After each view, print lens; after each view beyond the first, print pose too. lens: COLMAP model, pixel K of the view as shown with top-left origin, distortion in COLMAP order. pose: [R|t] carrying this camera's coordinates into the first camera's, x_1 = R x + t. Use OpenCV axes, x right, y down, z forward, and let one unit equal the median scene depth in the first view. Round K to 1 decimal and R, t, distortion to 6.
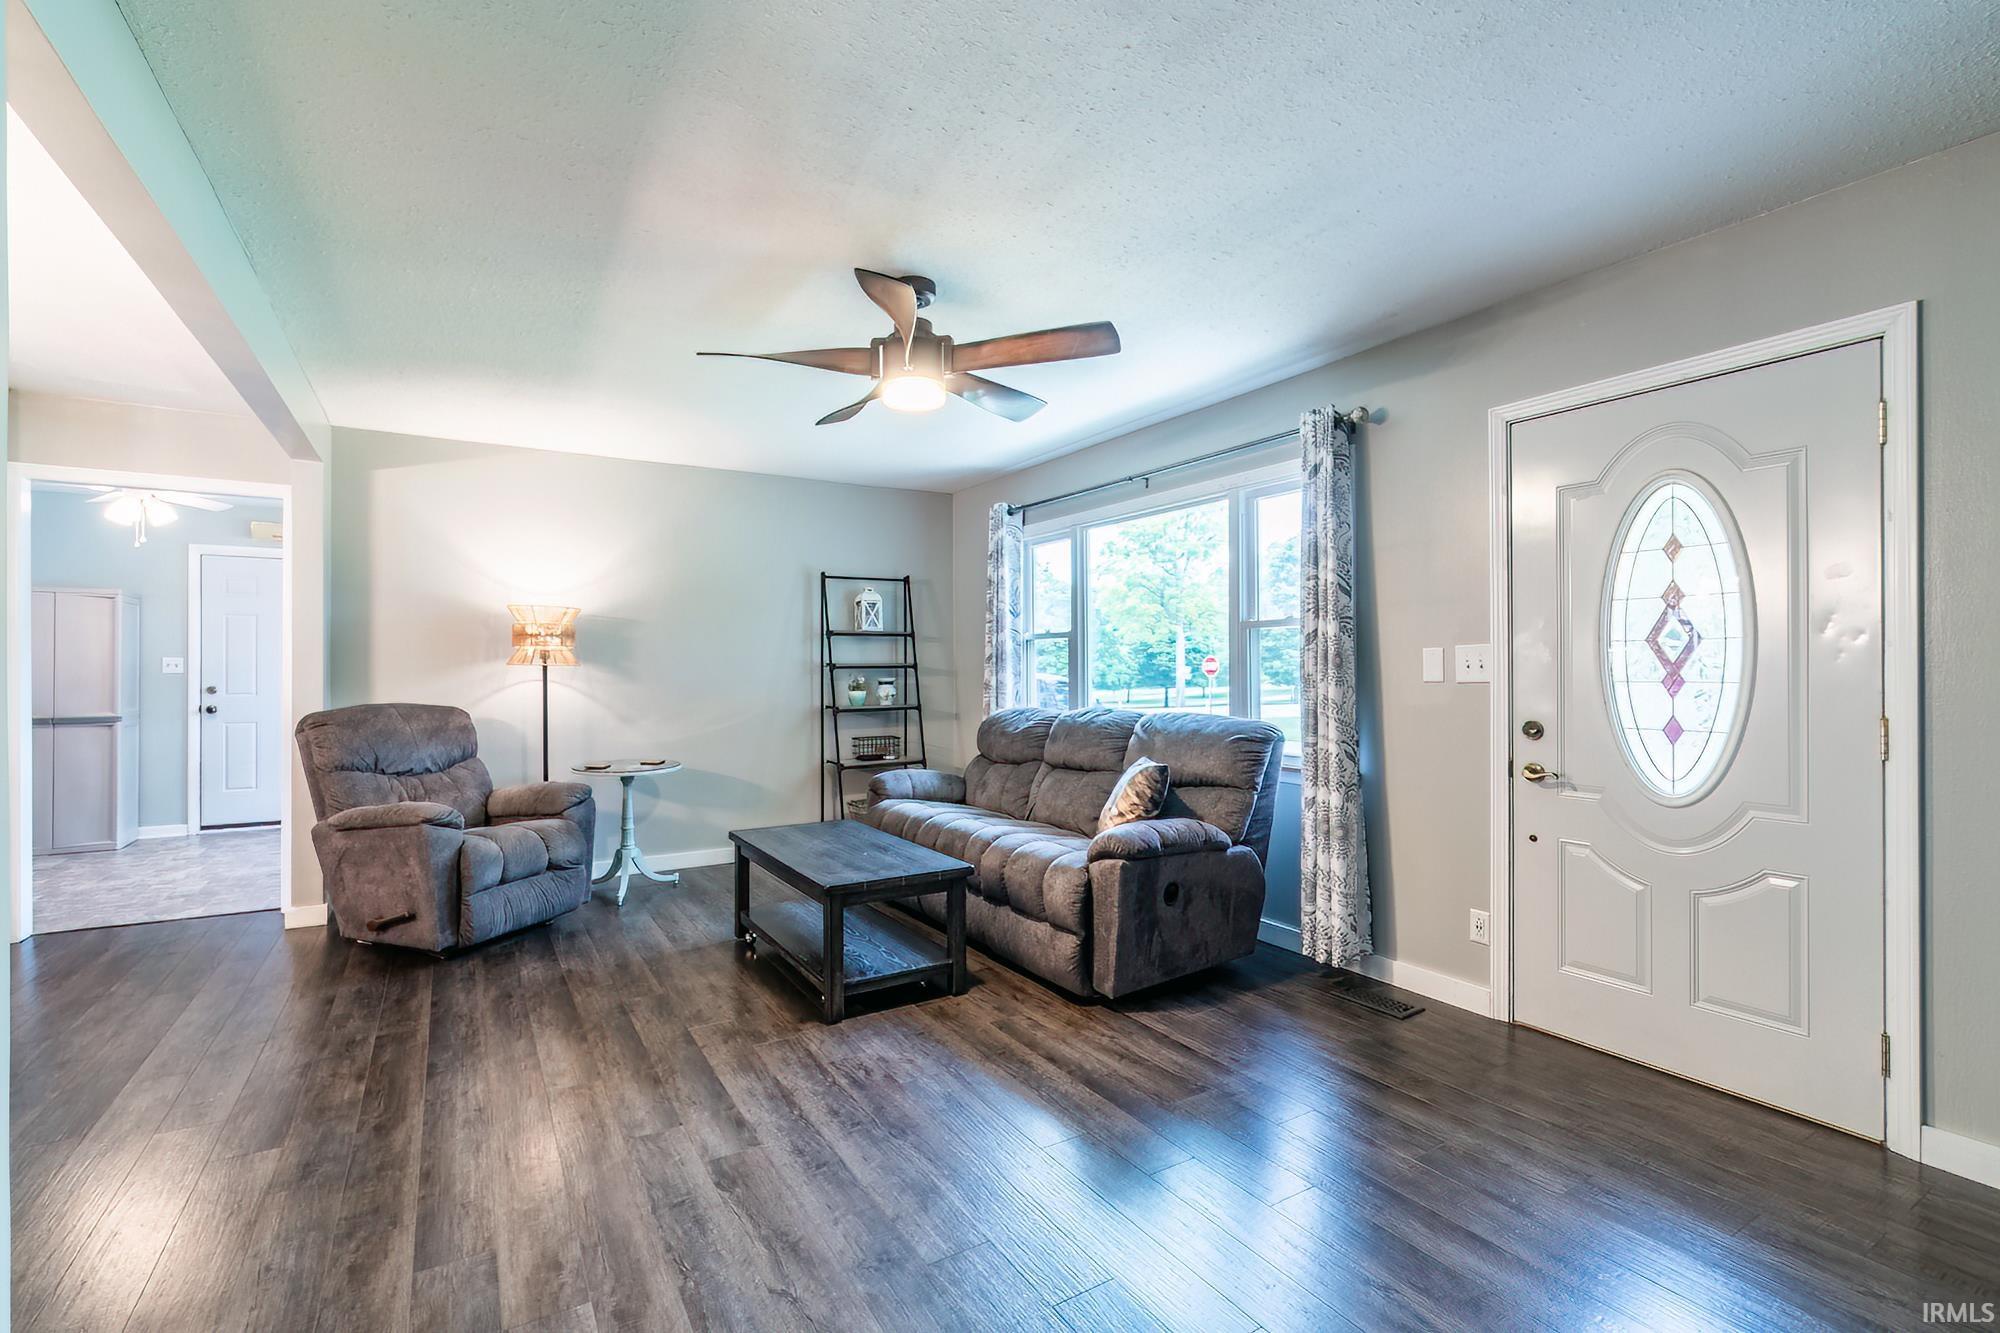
lens RADIAL K [[880.8, 0, 952.1], [0, 880.8, 682.3], [0, 0, 1]] dist [-0.004637, 0.001496]
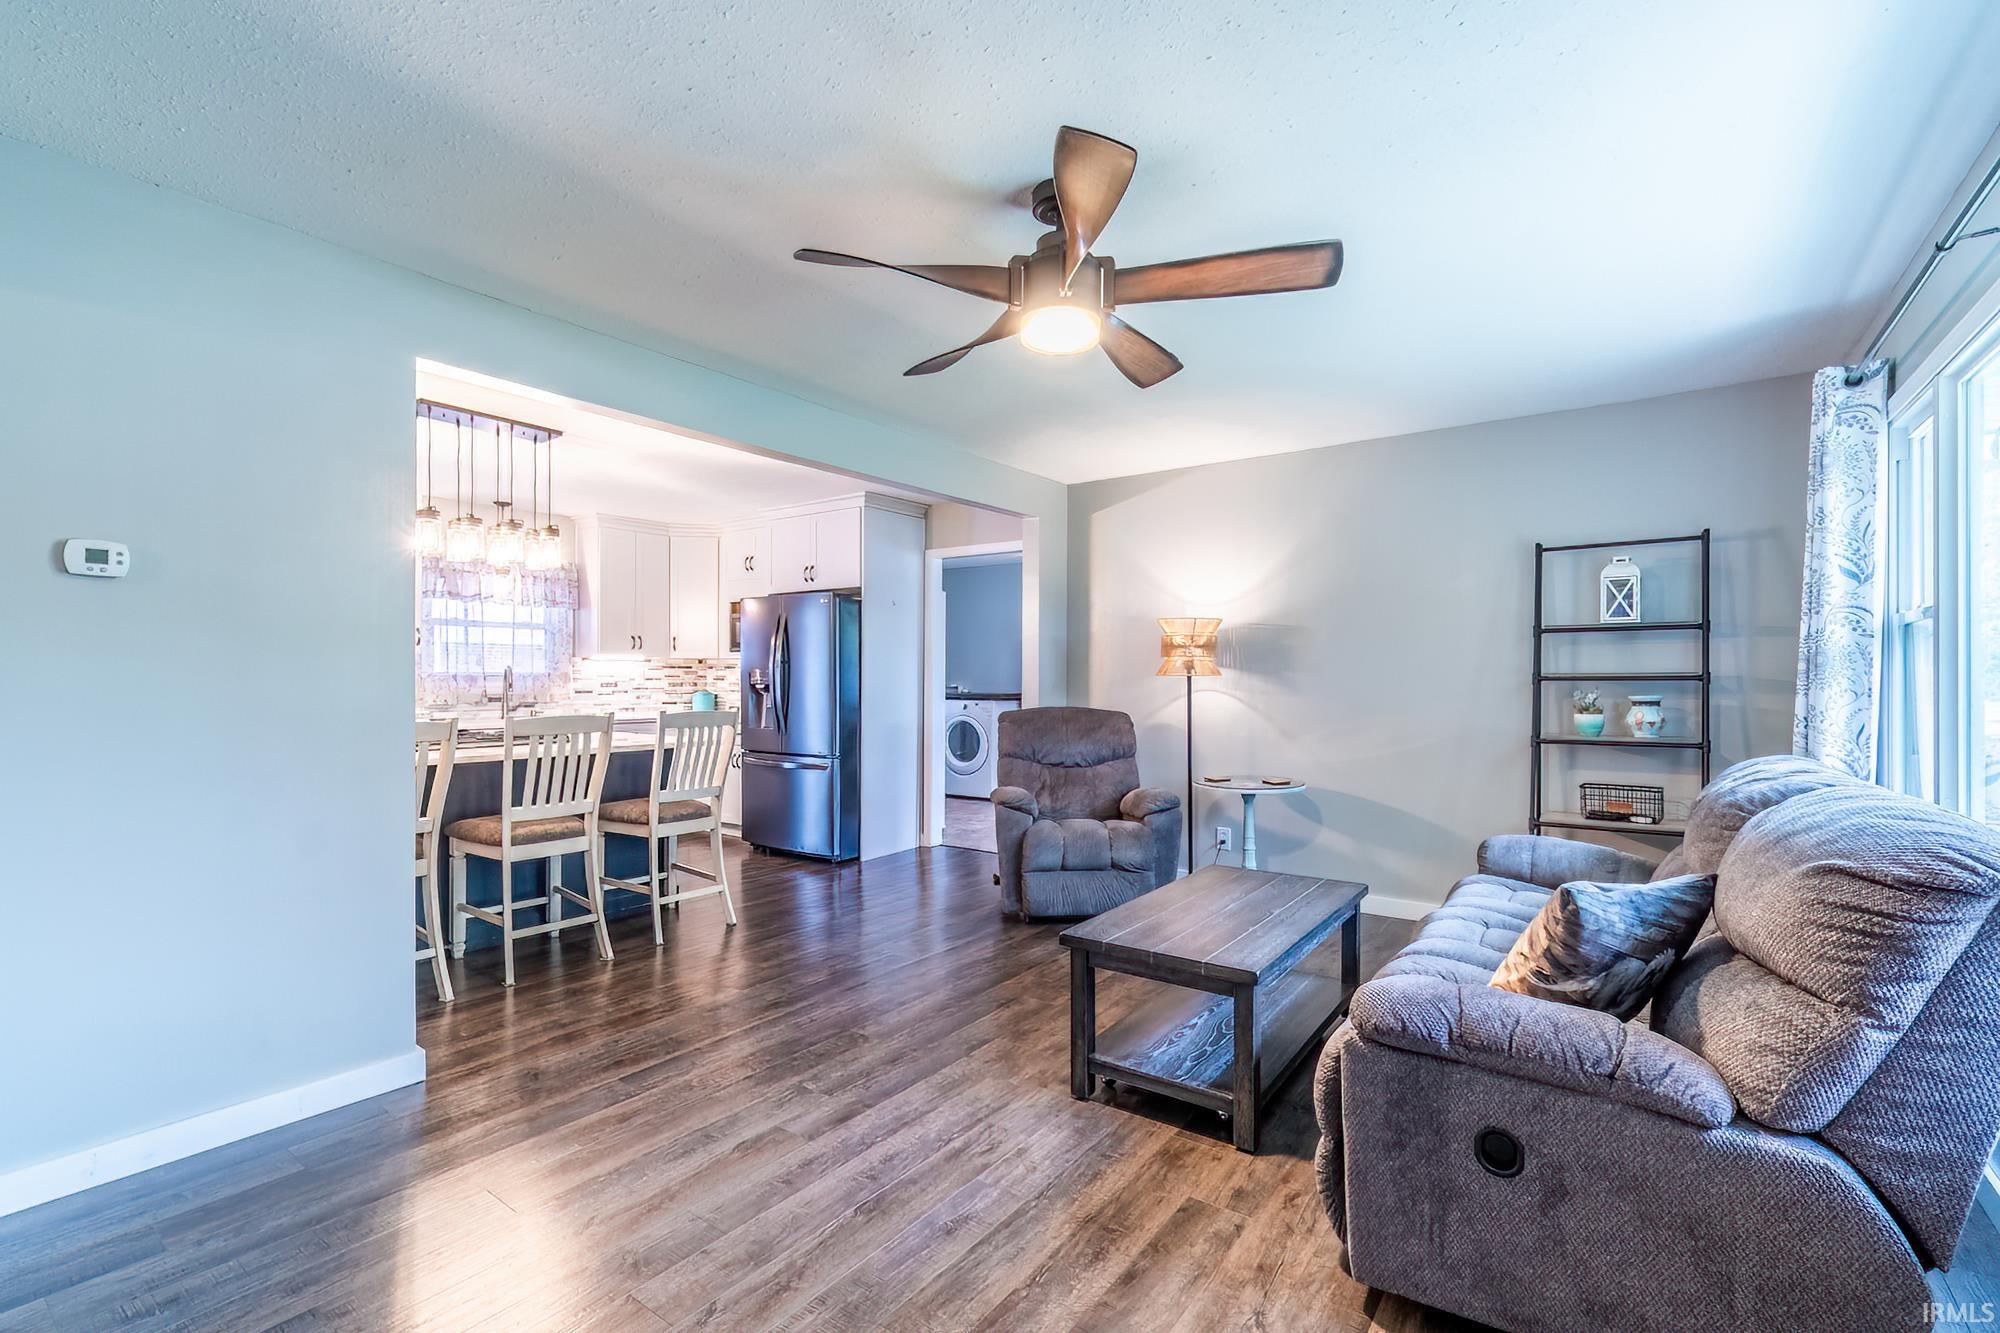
lens RADIAL K [[880.8, 0, 976.7], [0, 880.8, 687.5], [0, 0, 1]] dist [-0.004637, 0.001496]
pose [[0.395712, 0.013768, -0.918272, 0.456635], [-0.015614, 0.999844, 0.008263, -0.011728], [0.918242, 0.011068, 0.395865, 0.431855]]
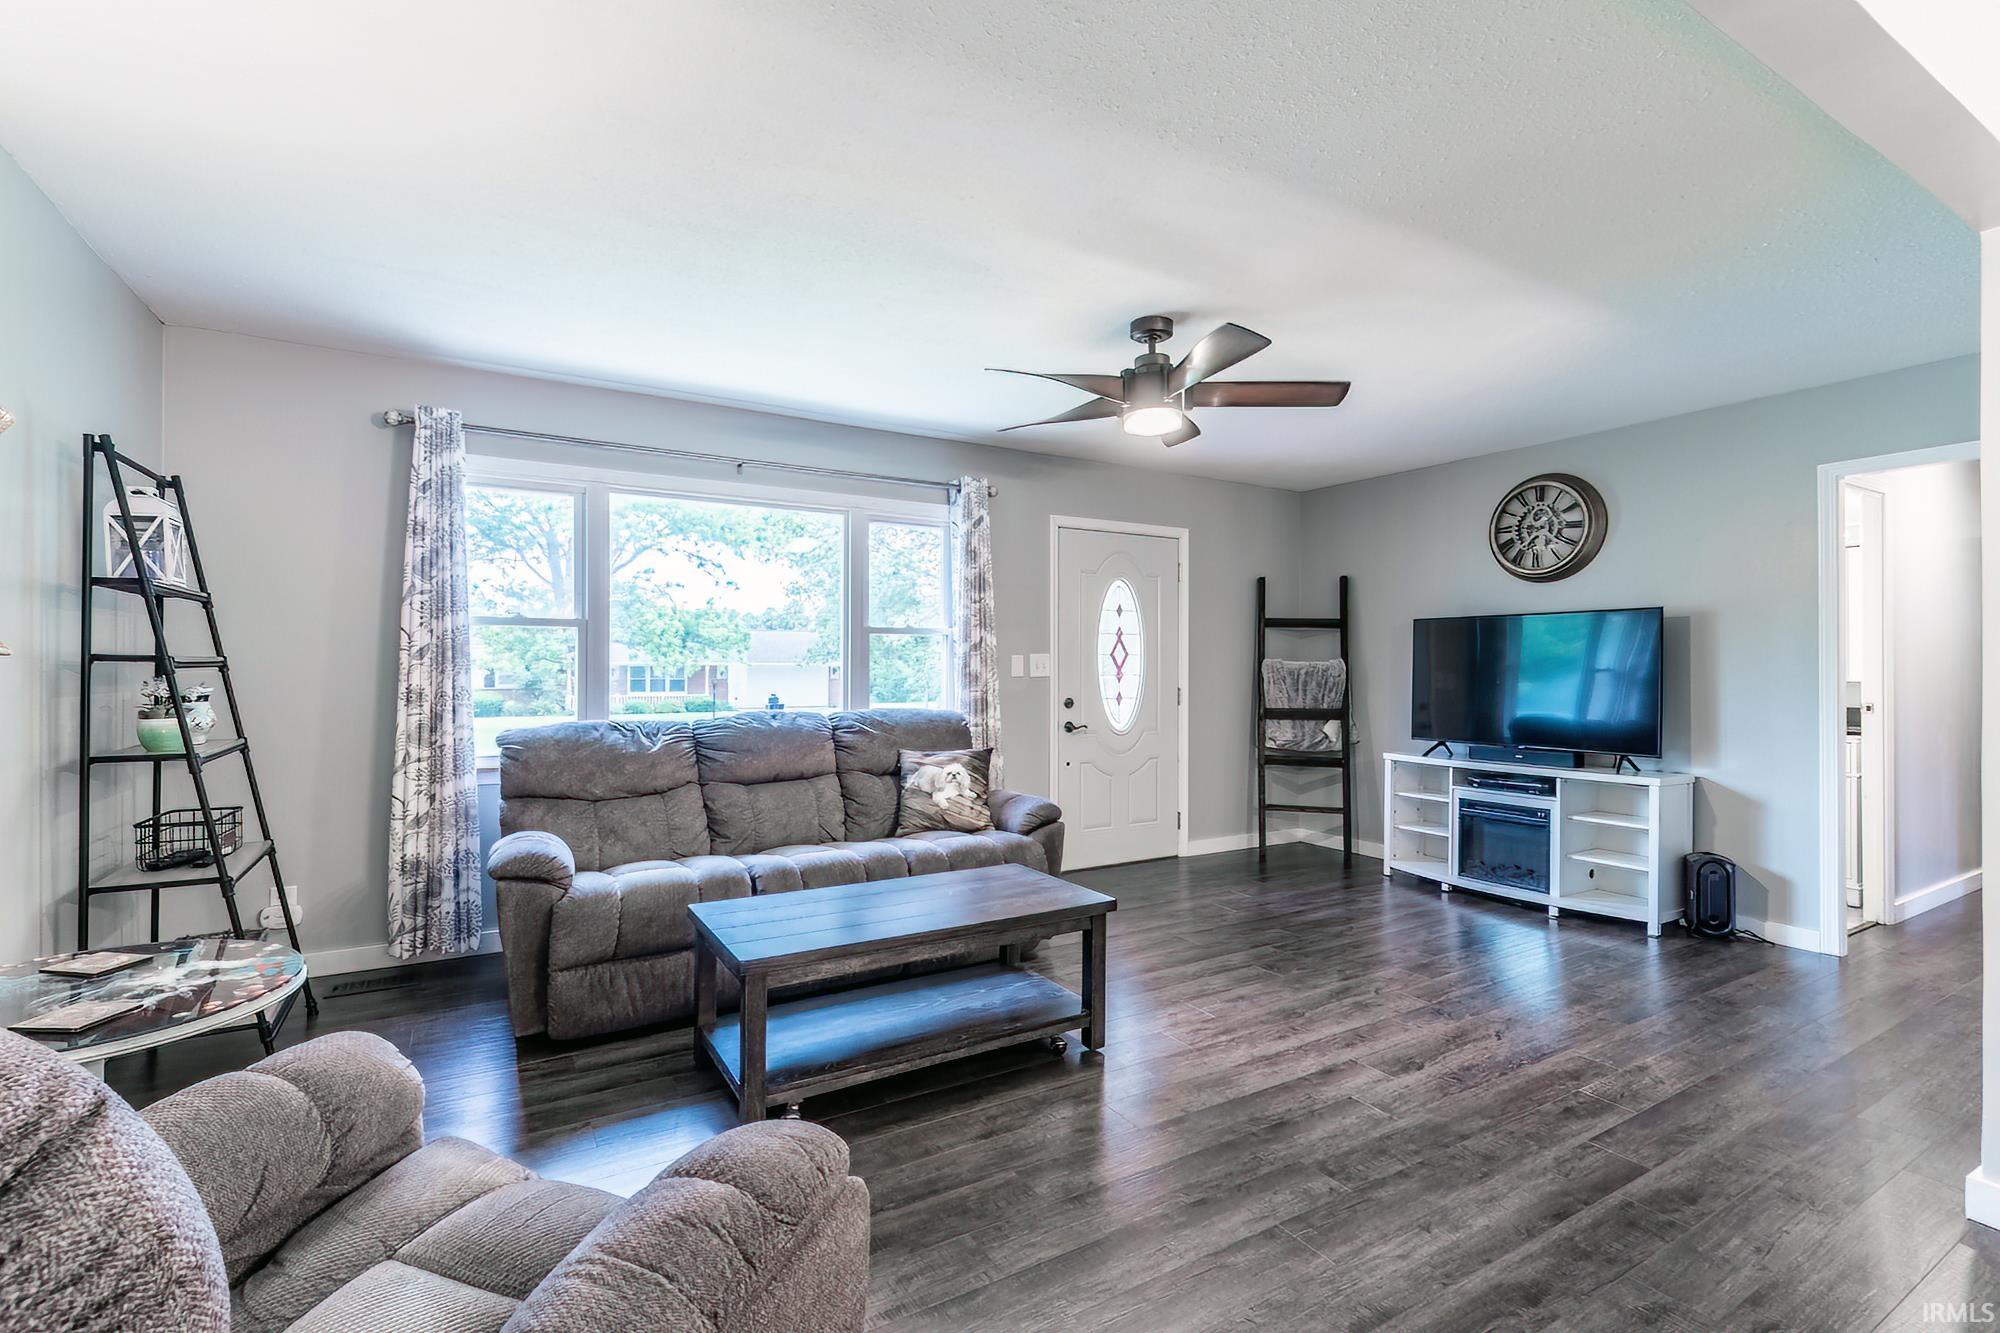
lens RADIAL K [[880.8, 0, 989.0], [0, 880.8, 657.2], [0, 0, 1]] dist [-0.004637, 0.001496]
pose [[-0.006629, 0.014054, 0.999879, -0.813844], [0.013442, 0.999812, -0.013964, -0.011332], [-0.999888, 0.013348, -0.006817, 0.851347]]
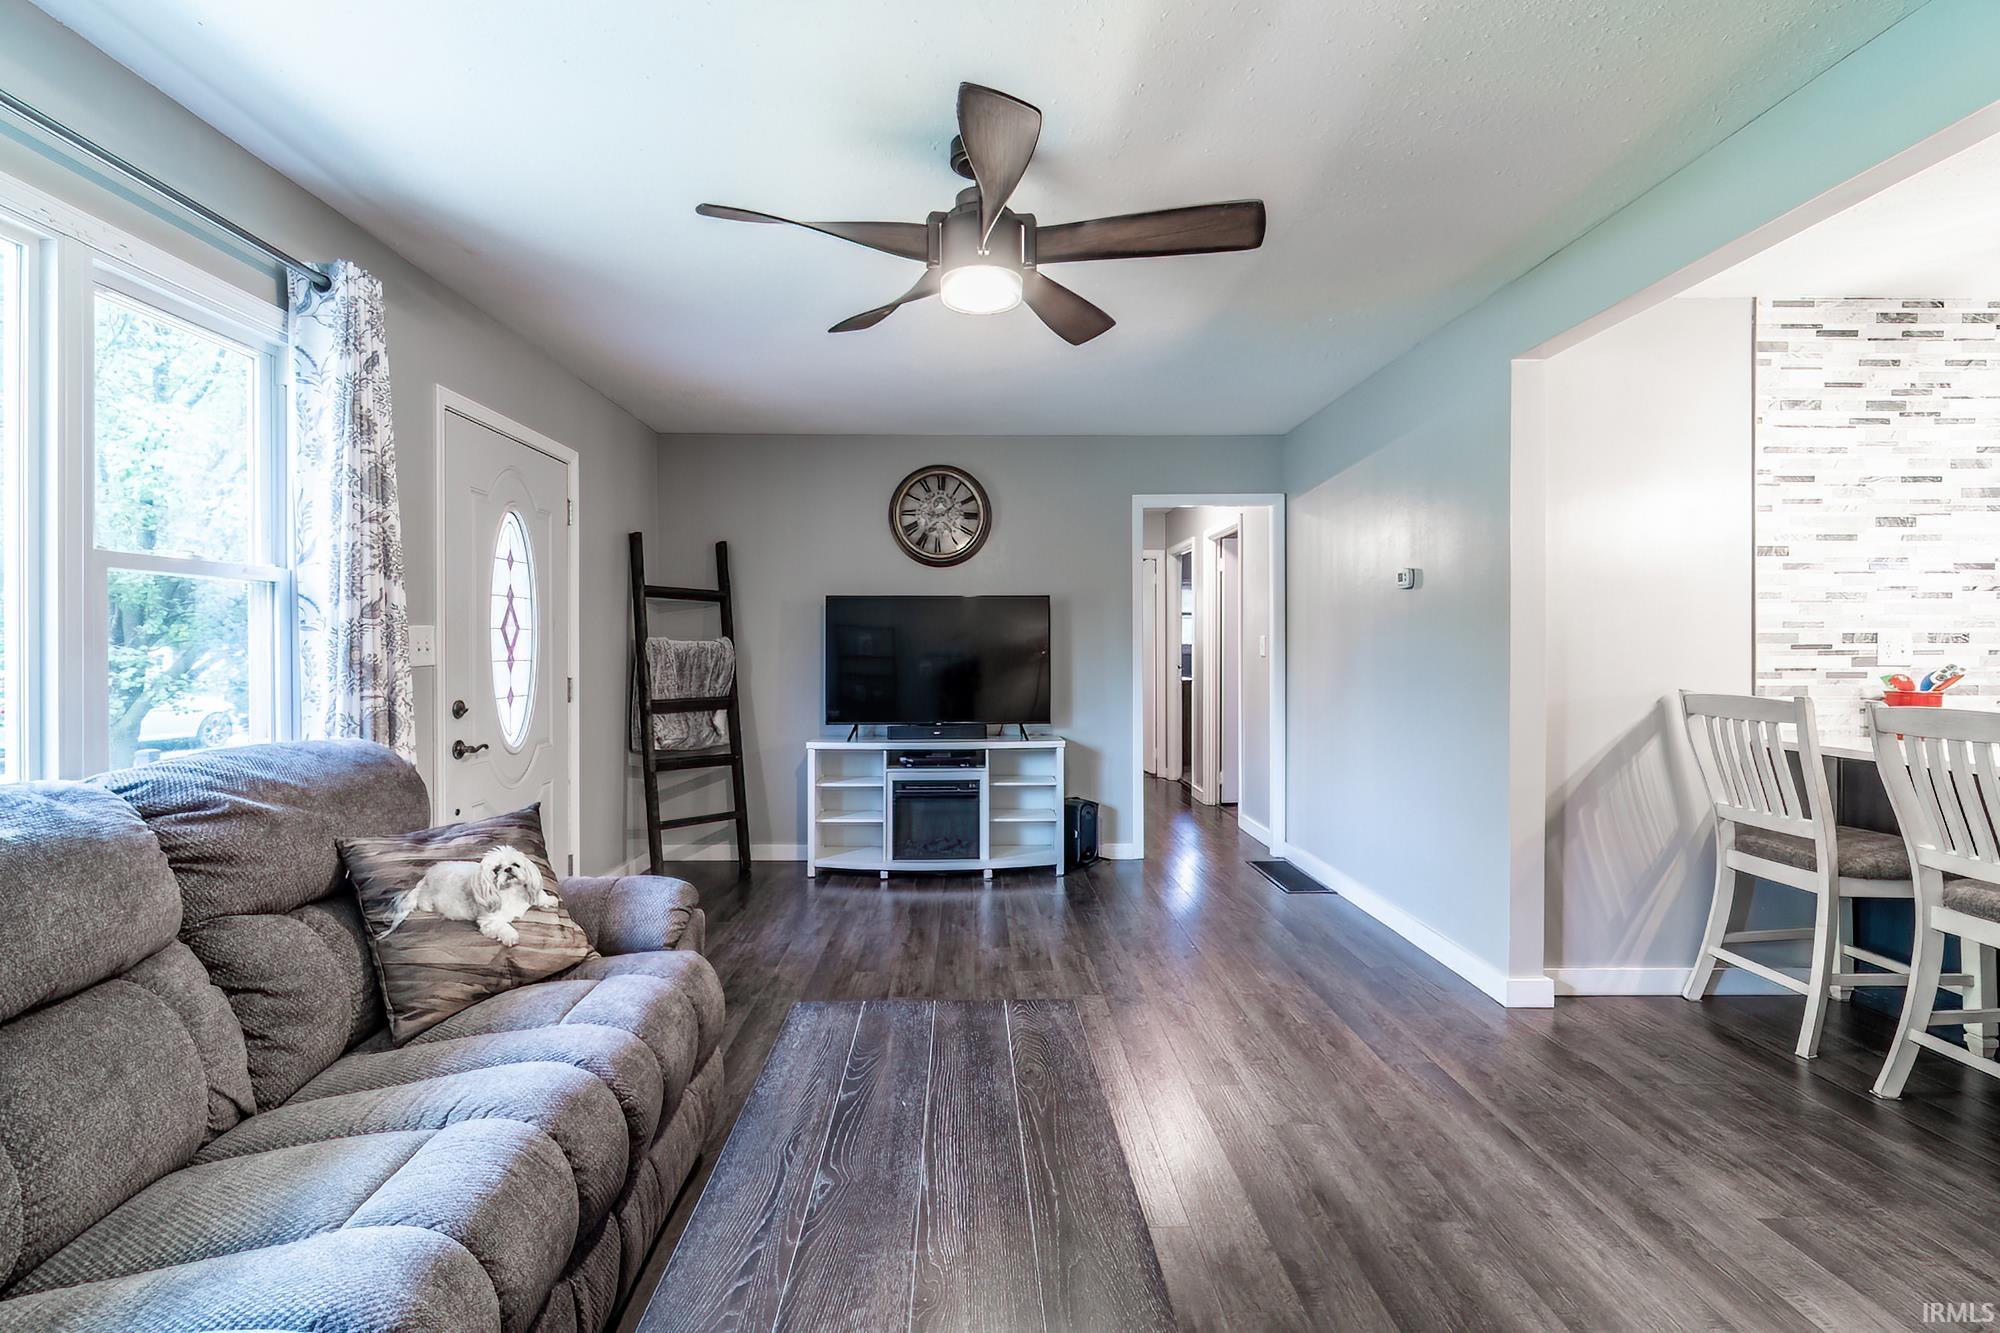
lens RADIAL K [[880.8, 0, 974.0], [0, 880.8, 651.9], [0, 0, 1]] dist [-0.004637, 0.001496]
pose [[-0.872005, 0.001148, 0.489495, -0.292479], [0.010900, 0.999795, 0.017072, -0.018696], [-0.489375, 0.020222, -0.871839, 1.174659]]
